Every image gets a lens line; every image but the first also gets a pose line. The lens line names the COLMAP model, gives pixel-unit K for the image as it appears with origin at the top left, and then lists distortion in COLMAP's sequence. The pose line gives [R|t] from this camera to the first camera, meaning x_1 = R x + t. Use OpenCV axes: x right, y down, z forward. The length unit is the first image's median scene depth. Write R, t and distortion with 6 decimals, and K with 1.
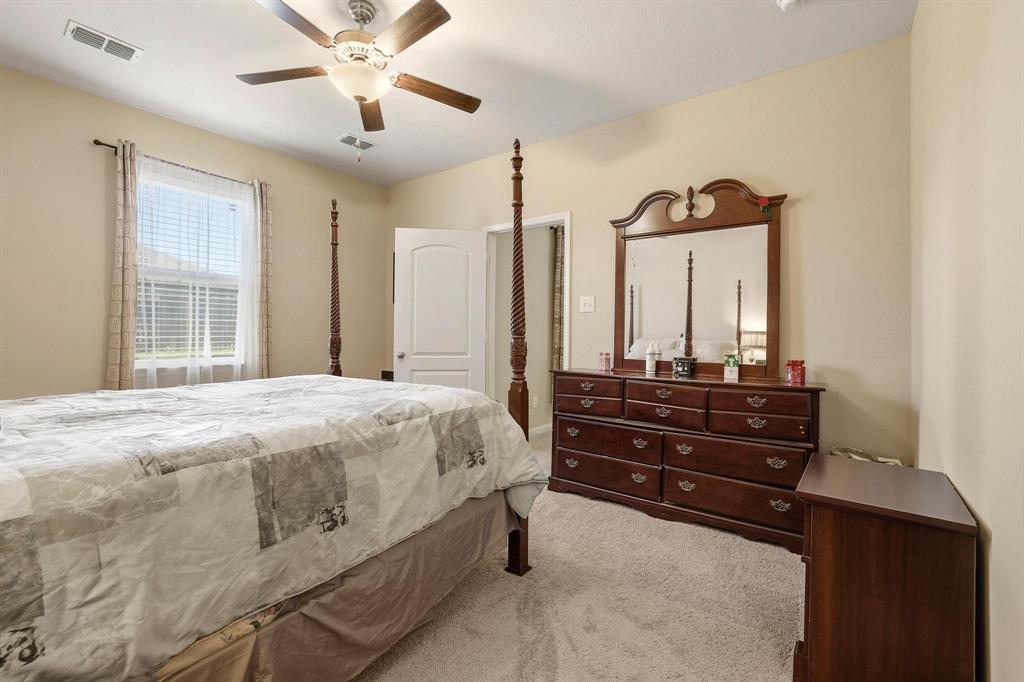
lens RADIAL K [[449.7, 0, 507.5], [0, 449.7, 337.1], [0, 0, 1]] dist [-0.002831, 0.000085]
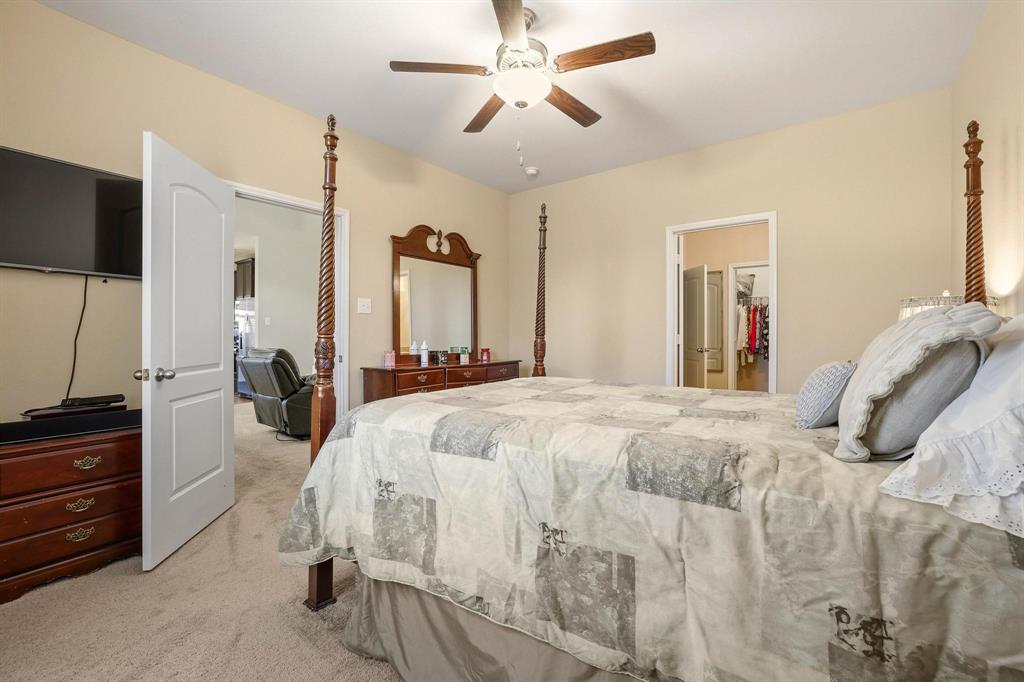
lens RADIAL K [[439.3, 0, 507.7], [0, 439.3, 337.9], [0, 0, 1]] dist [-0.023328, 0.009839]
pose [[0.023267, -0.015611, 0.999607, -1.991097], [0.002965, 0.999875, 0.015547, -0.030941], [-0.999725, 0.002602, 0.023310, 1.538171]]
